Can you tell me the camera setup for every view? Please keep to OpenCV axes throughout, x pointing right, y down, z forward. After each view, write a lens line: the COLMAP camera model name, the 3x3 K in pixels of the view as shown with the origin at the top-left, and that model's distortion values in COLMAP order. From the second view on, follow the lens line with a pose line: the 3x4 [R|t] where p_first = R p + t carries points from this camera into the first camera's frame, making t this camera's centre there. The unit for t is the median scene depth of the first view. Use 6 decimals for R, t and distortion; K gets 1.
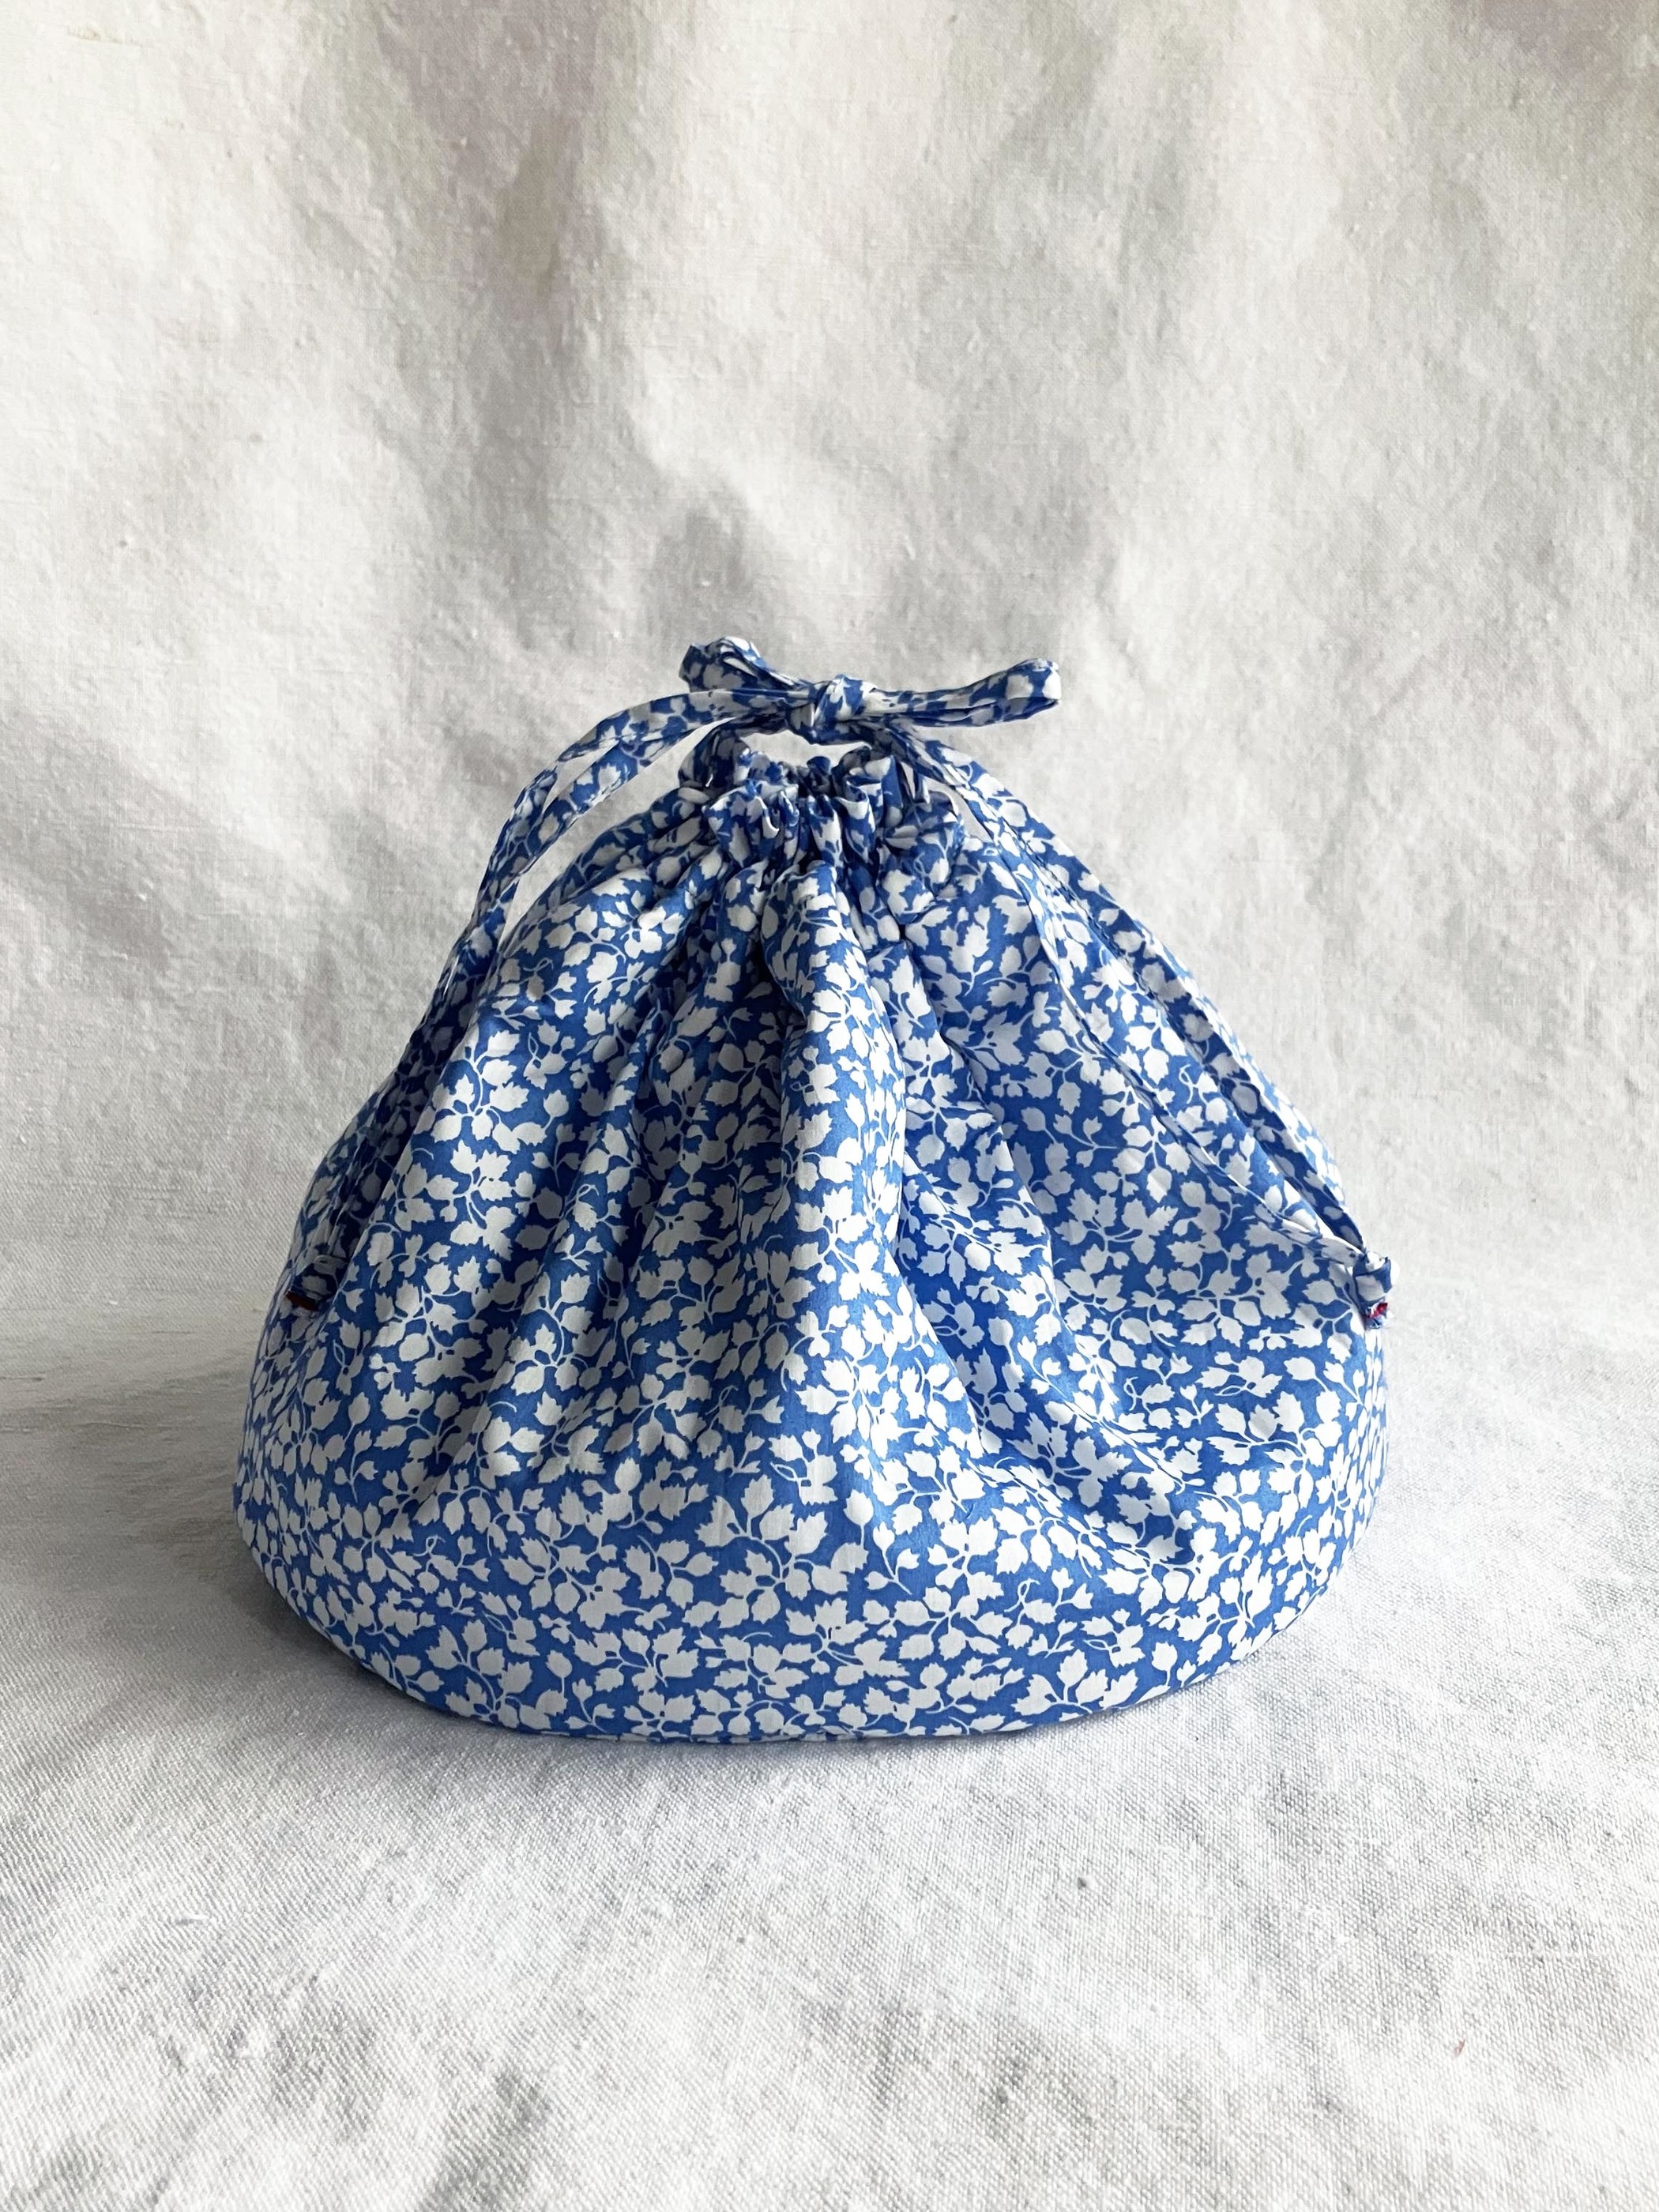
lens RADIAL K [[2341.5, 0, 831.0], [0, 2341.5, 1083.6], [0, 0, 1]] dist [-0.027834, 0.000000]
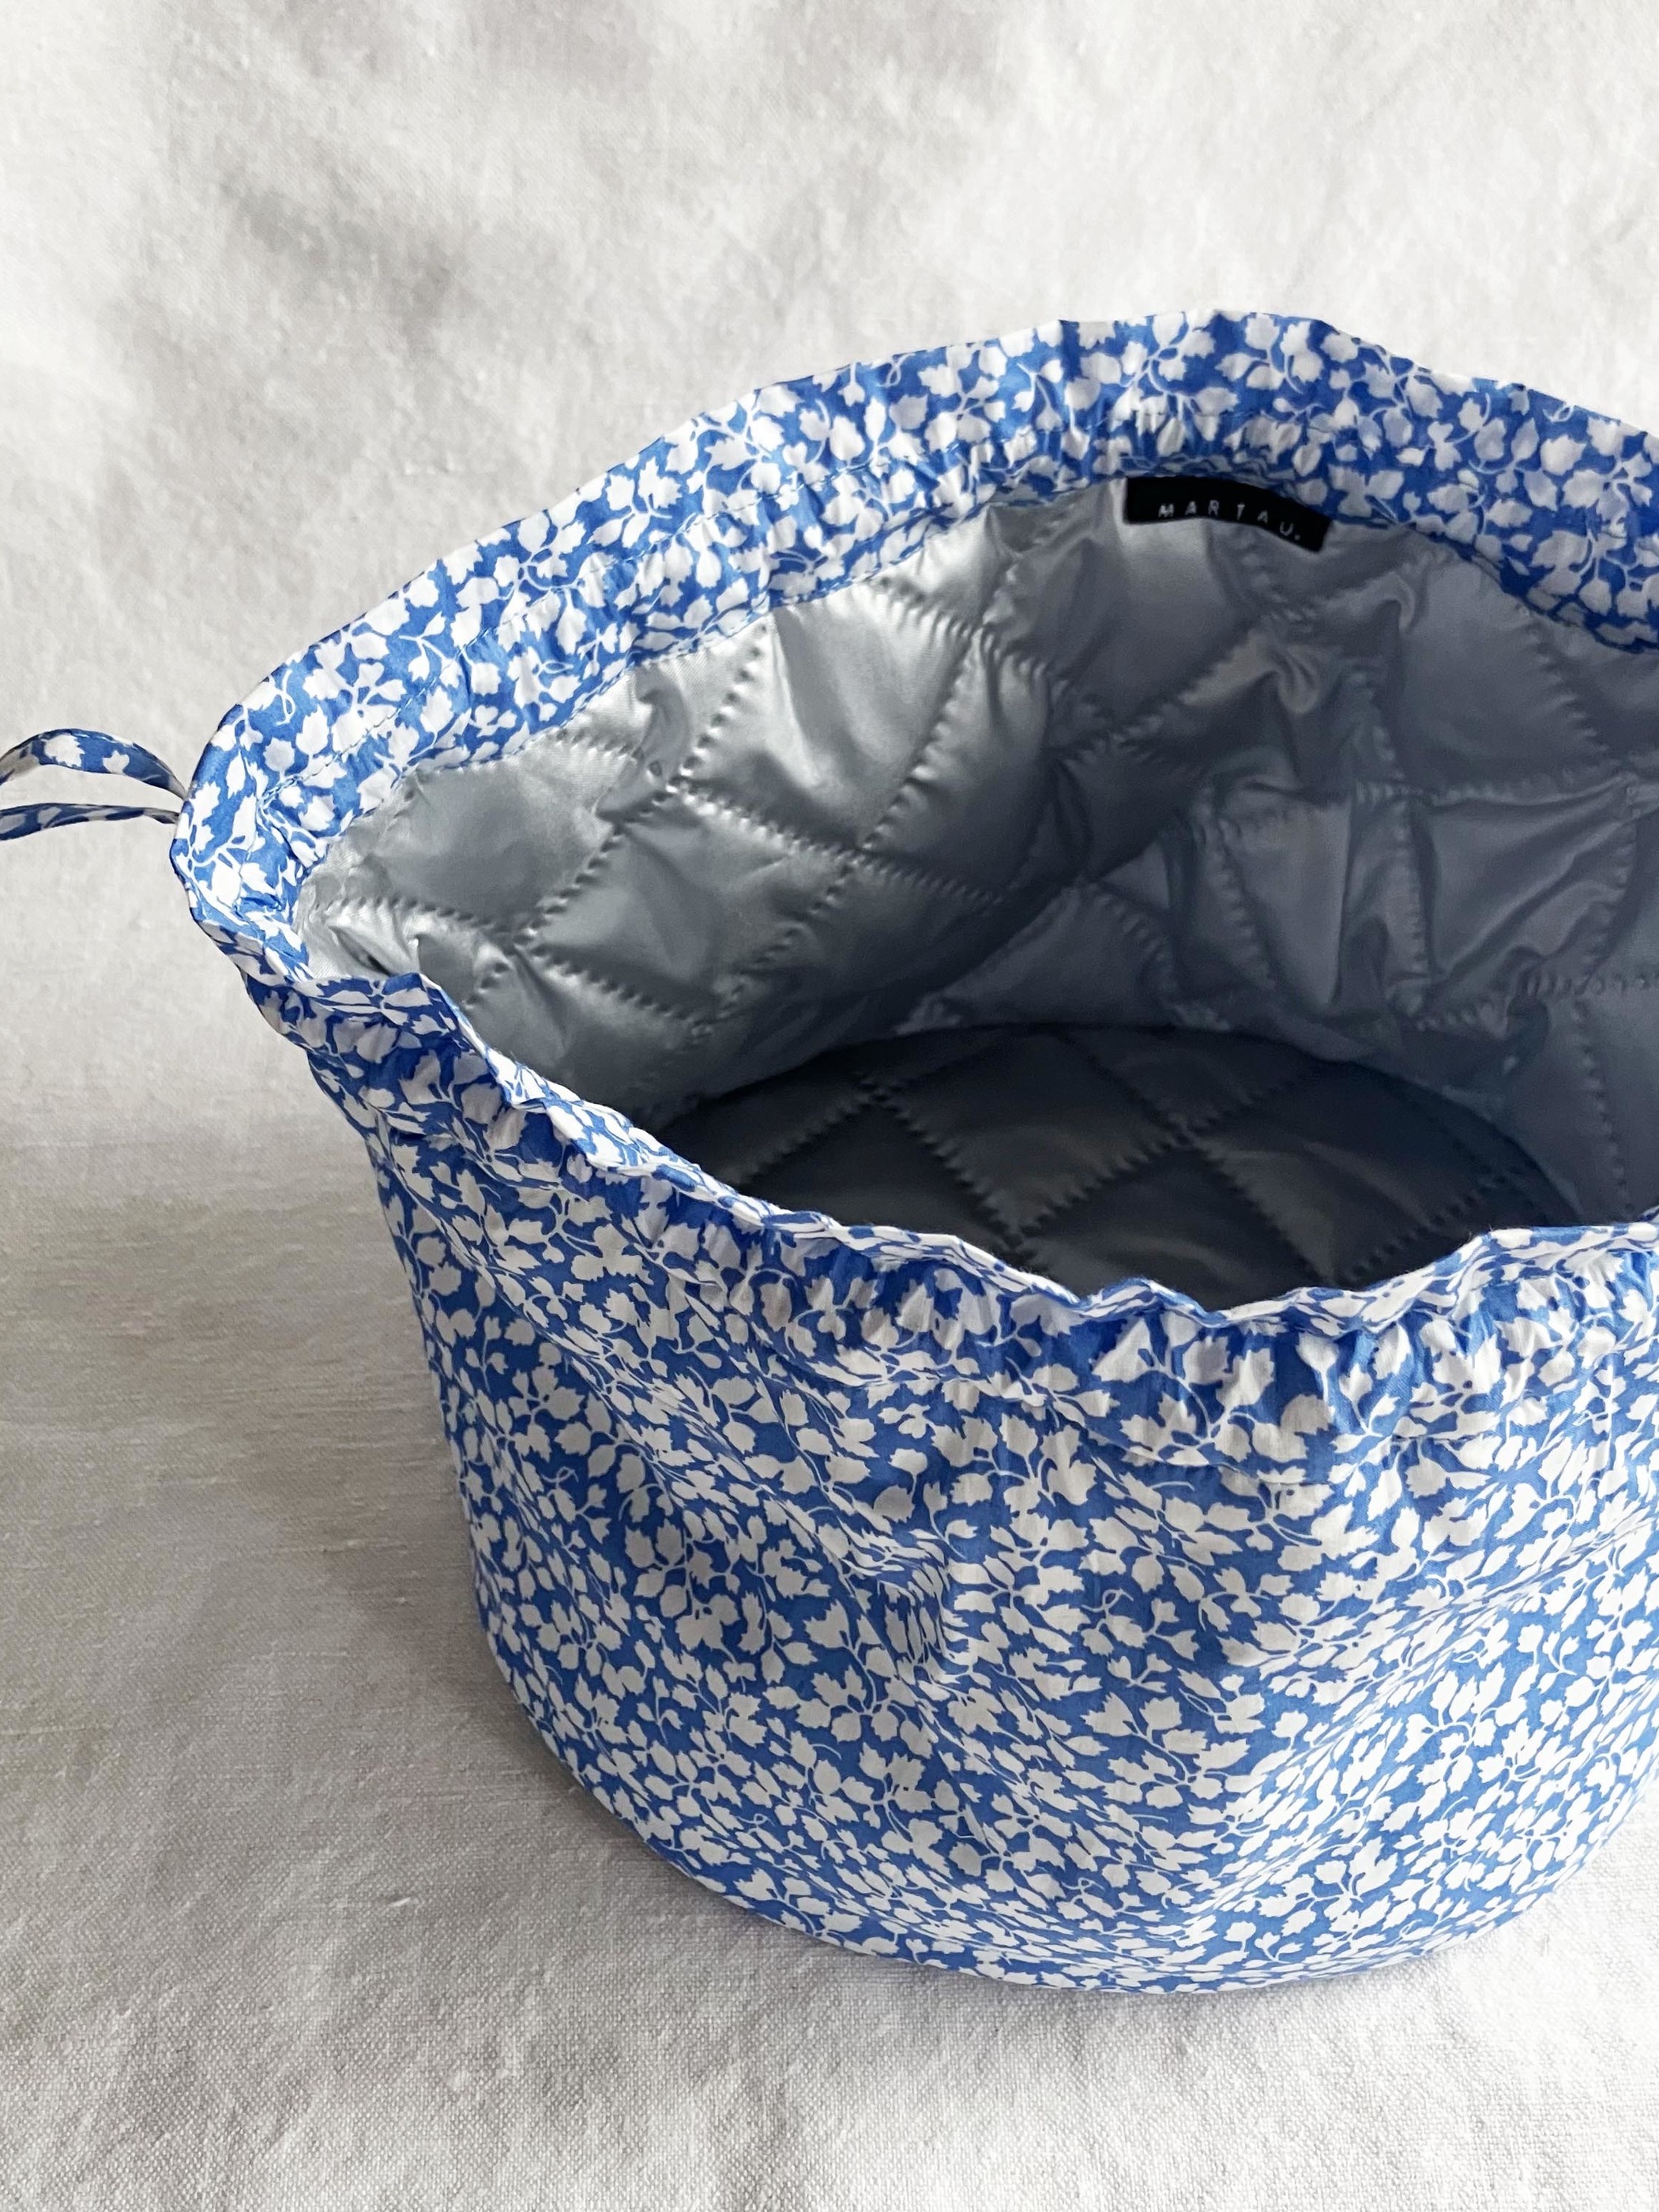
lens RADIAL K [[2341.5, 0, 783.5], [0, 2341.5, 1038.2], [0, 0, 1]] dist [-0.027834, 0.000000]
pose [[0.985279, -0.113837, 0.127538, -0.115704], [0.027814, 0.842849, 0.537431, -0.338262], [-0.168675, -0.525973, 0.833608, 0.170915]]
